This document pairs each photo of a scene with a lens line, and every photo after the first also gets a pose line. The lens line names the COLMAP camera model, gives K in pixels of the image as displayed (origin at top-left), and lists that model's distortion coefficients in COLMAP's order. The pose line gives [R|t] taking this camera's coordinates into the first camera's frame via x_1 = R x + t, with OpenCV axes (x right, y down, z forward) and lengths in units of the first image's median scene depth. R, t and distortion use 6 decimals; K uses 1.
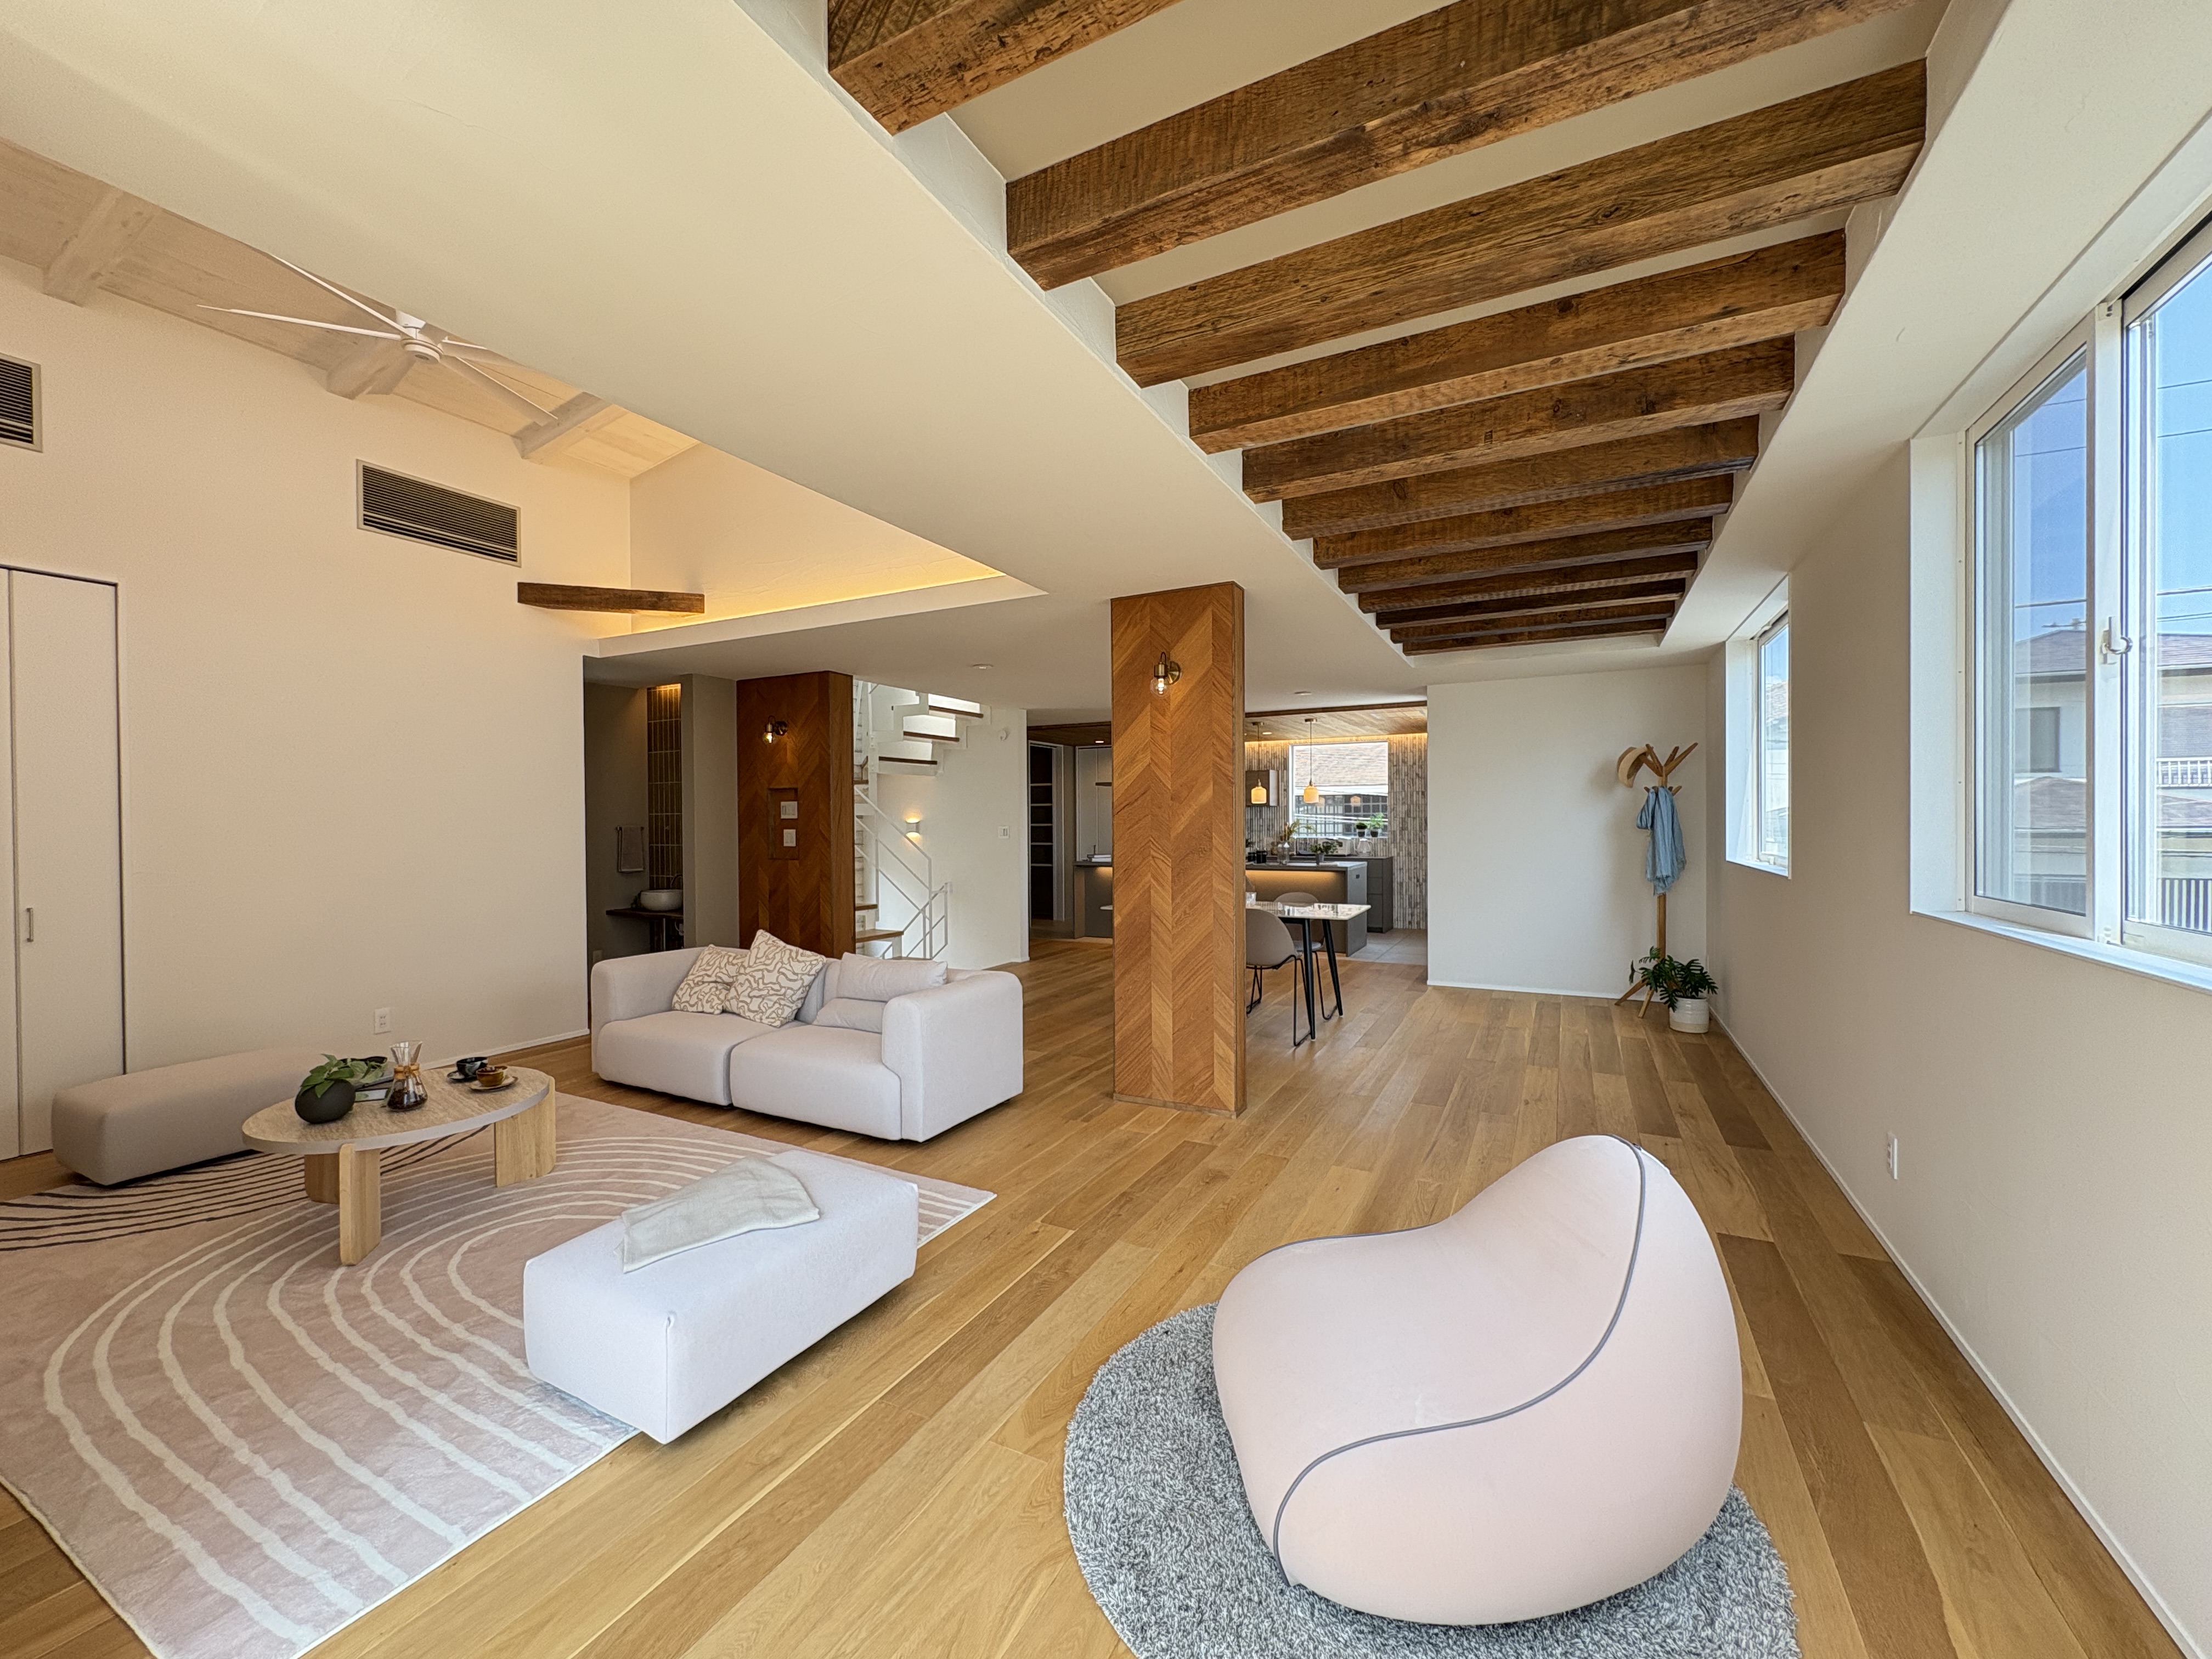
lens RADIAL K [[886.1, 0, 1104.6], [0, 886.1, 826.6], [0, 0, 1]] dist [0.001594, -0.000345]
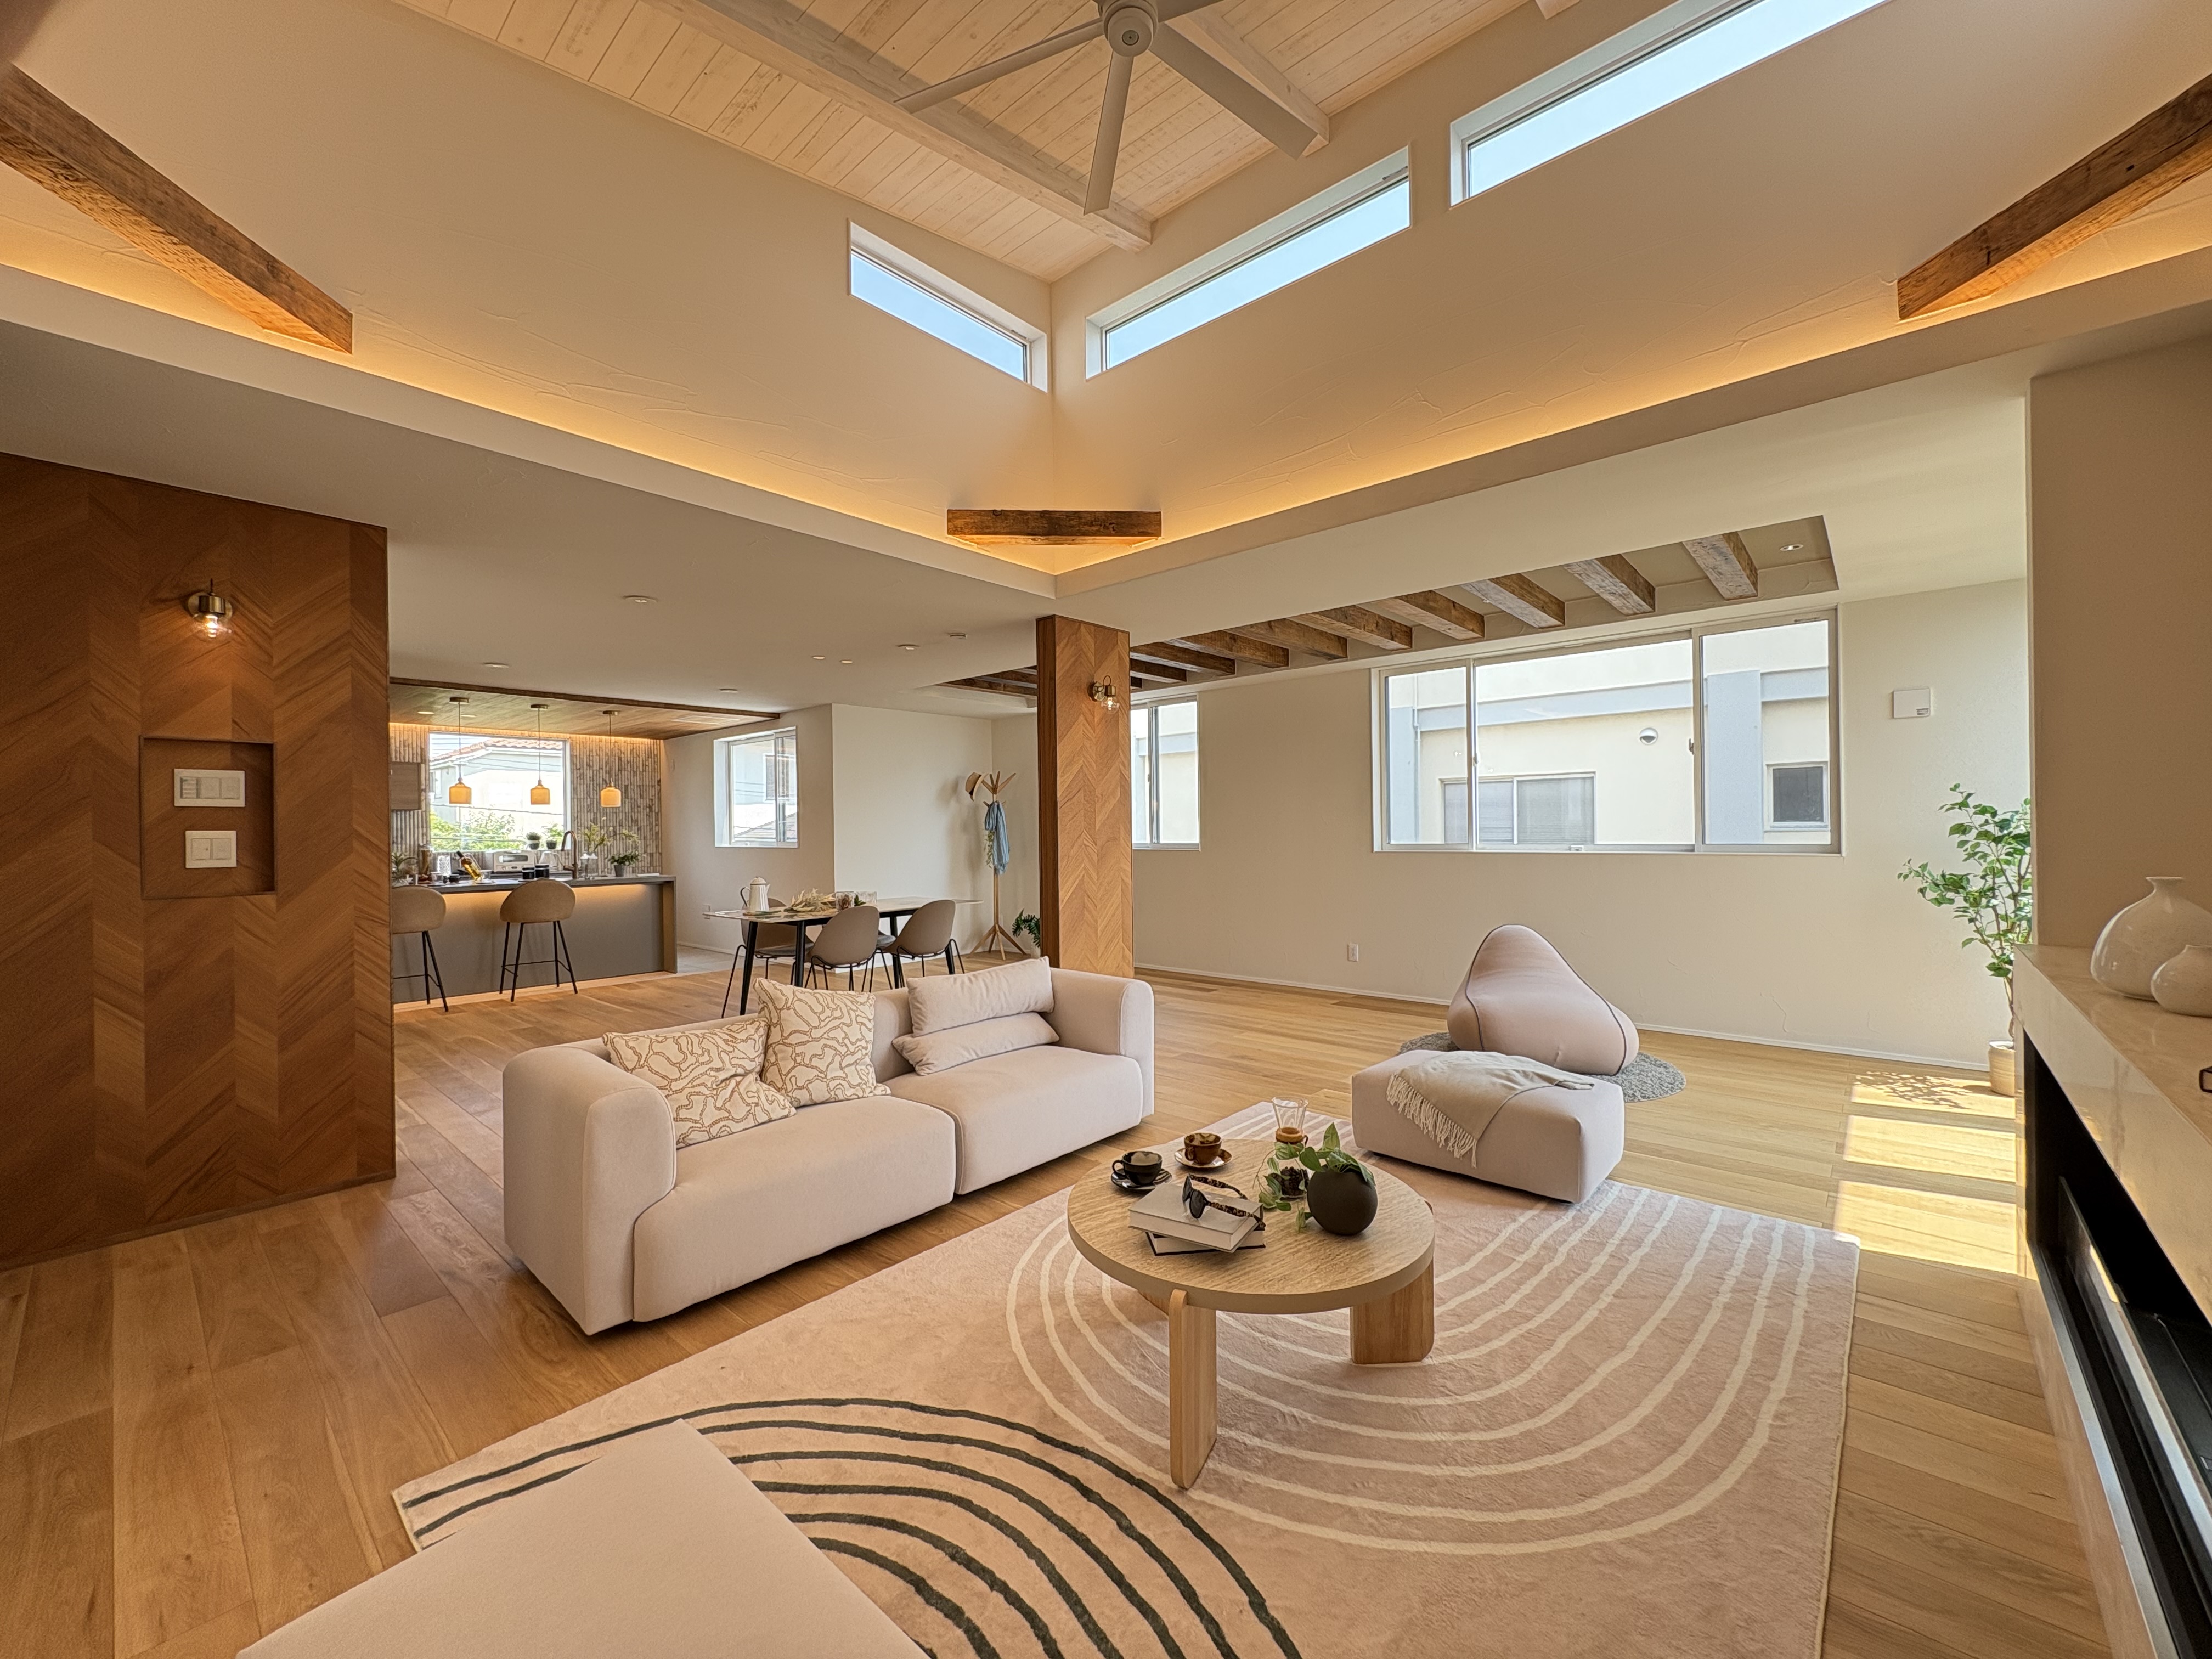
lens RADIAL K [[886.1, 0, 1110.5], [0, 886.1, 829.8], [0, 0, 1]] dist [0.001594, -0.000345]
pose [[0.239510, 0.001887, 0.970892, -0.688424], [0.018670, 0.999804, -0.006549, 0.014325], [-0.970714, 0.019695, 0.239428, 0.440812]]
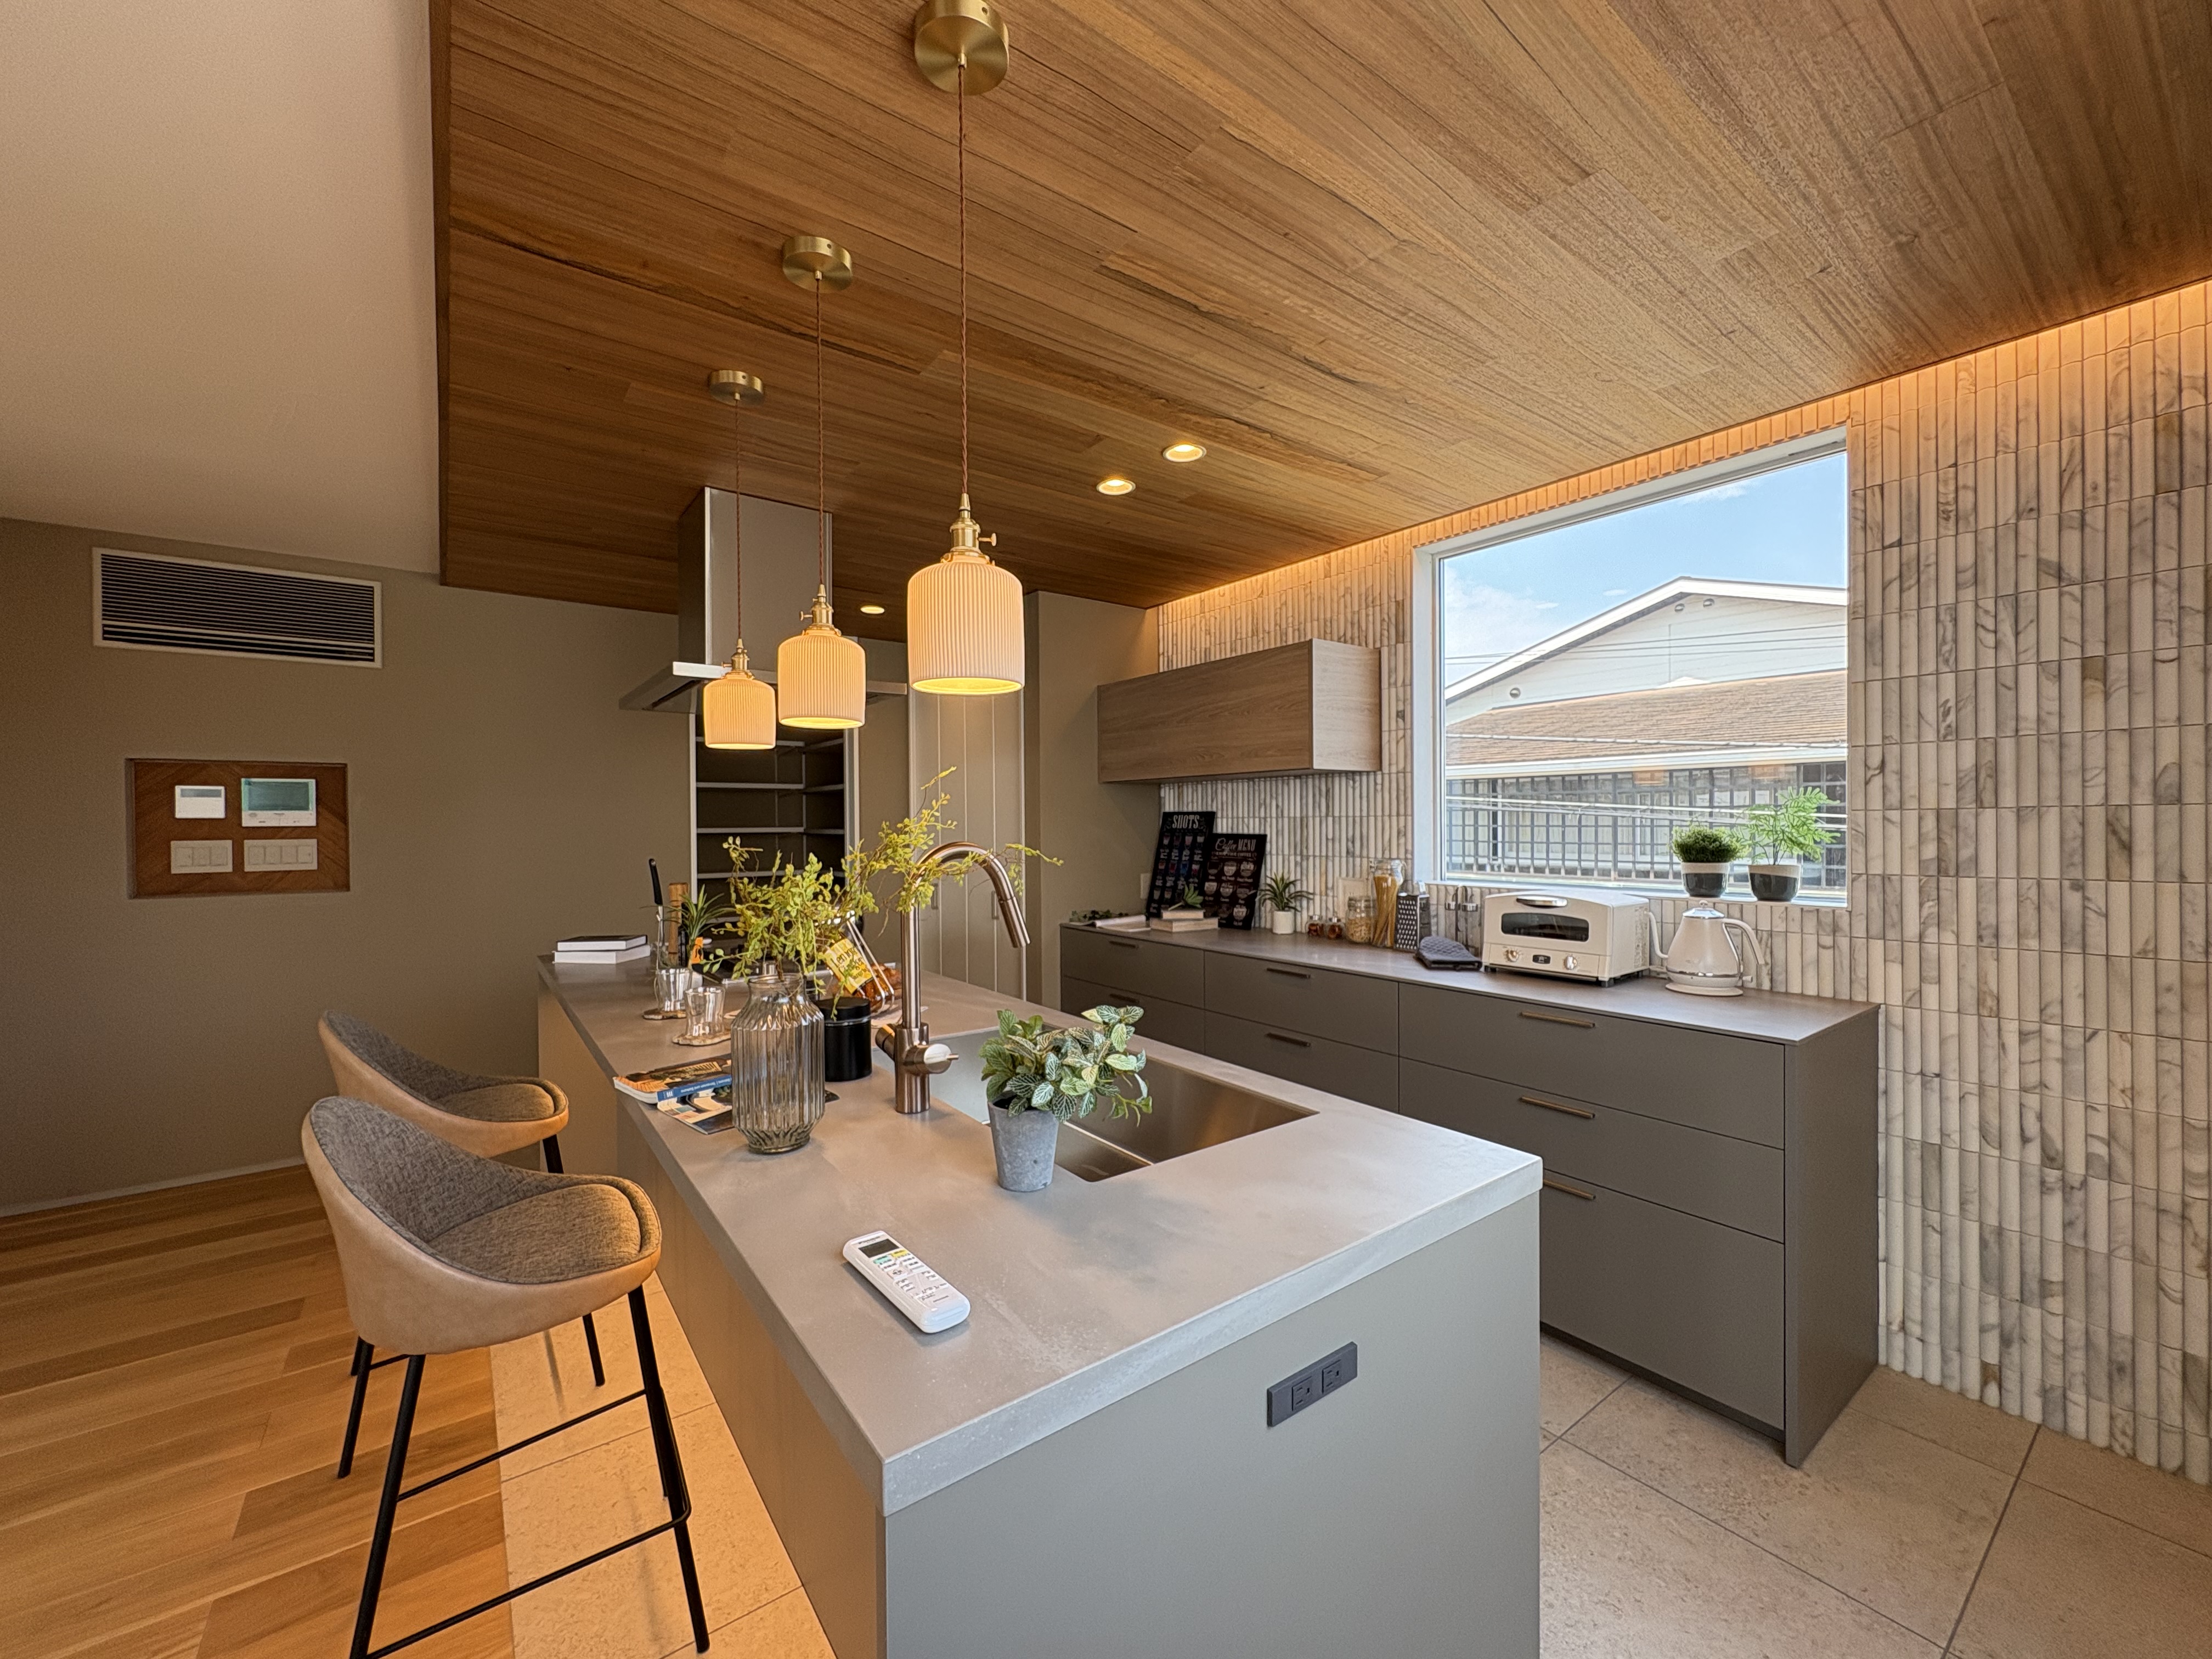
lens RADIAL K [[886.1, 0, 1105.1], [0, 886.1, 825.6], [0, 0, 1]] dist [0.001594, -0.000345]
pose [[0.899504, 0.004181, -0.436892, 0.427725], [-0.004723, 0.999989, -0.000154, -0.009384], [0.436887, 0.002202, 0.899514, 1.245035]]
